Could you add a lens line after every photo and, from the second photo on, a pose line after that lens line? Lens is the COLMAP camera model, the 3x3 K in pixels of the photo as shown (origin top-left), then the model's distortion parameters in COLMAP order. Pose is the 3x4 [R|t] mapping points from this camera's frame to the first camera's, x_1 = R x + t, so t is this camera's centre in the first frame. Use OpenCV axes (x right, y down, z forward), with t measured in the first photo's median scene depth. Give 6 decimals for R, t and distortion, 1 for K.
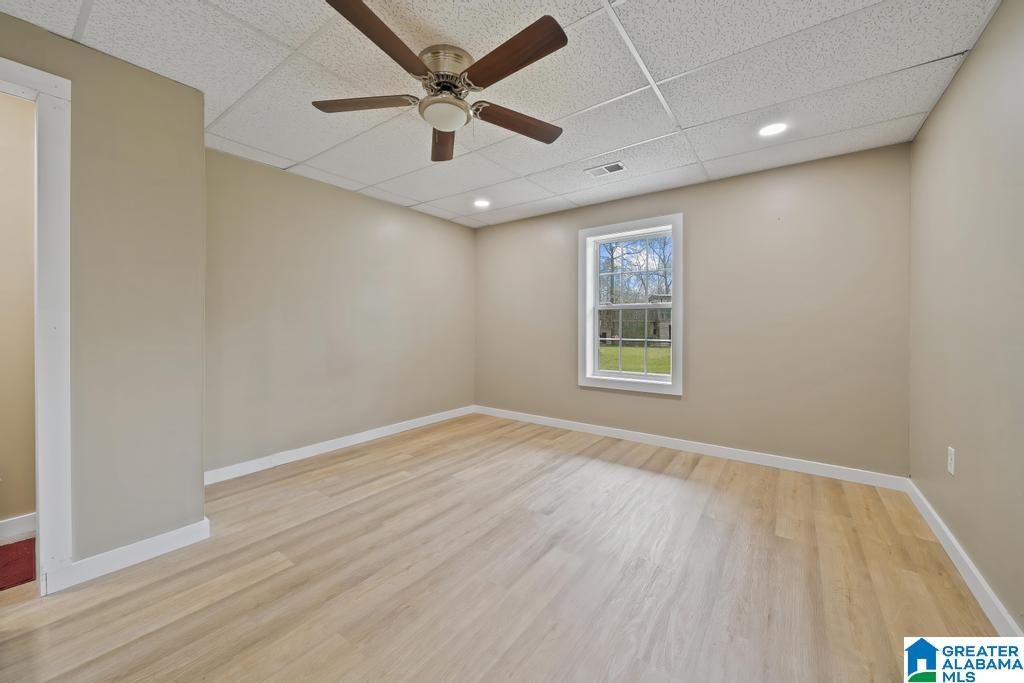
lens RADIAL K [[393.1, 0, 510.5], [0, 393.1, 323.8], [0, 0, 1]] dist [-0.001192, -0.000101]
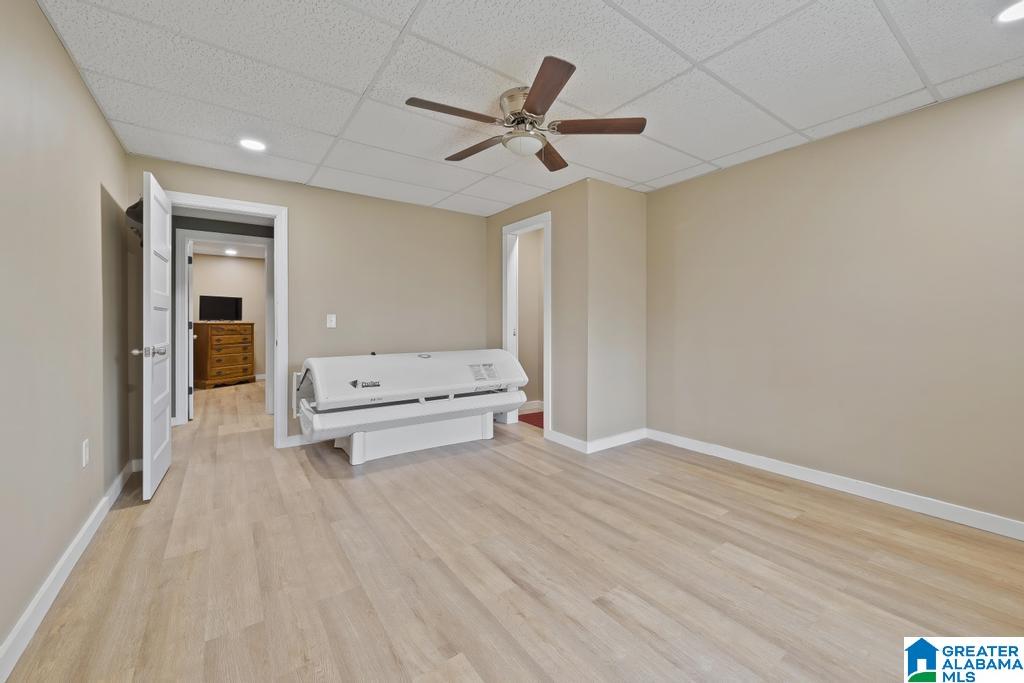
lens RADIAL K [[393.1, 0, 510.5], [0, 393.1, 323.8], [0, 0, 1]] dist [-0.001192, -0.000101]
pose [[-0.314938, 0.003441, -0.949106, 0.761003], [0.002450, 0.999993, 0.002813, -0.006196], [0.949109, -0.001439, -0.314945, 1.030717]]
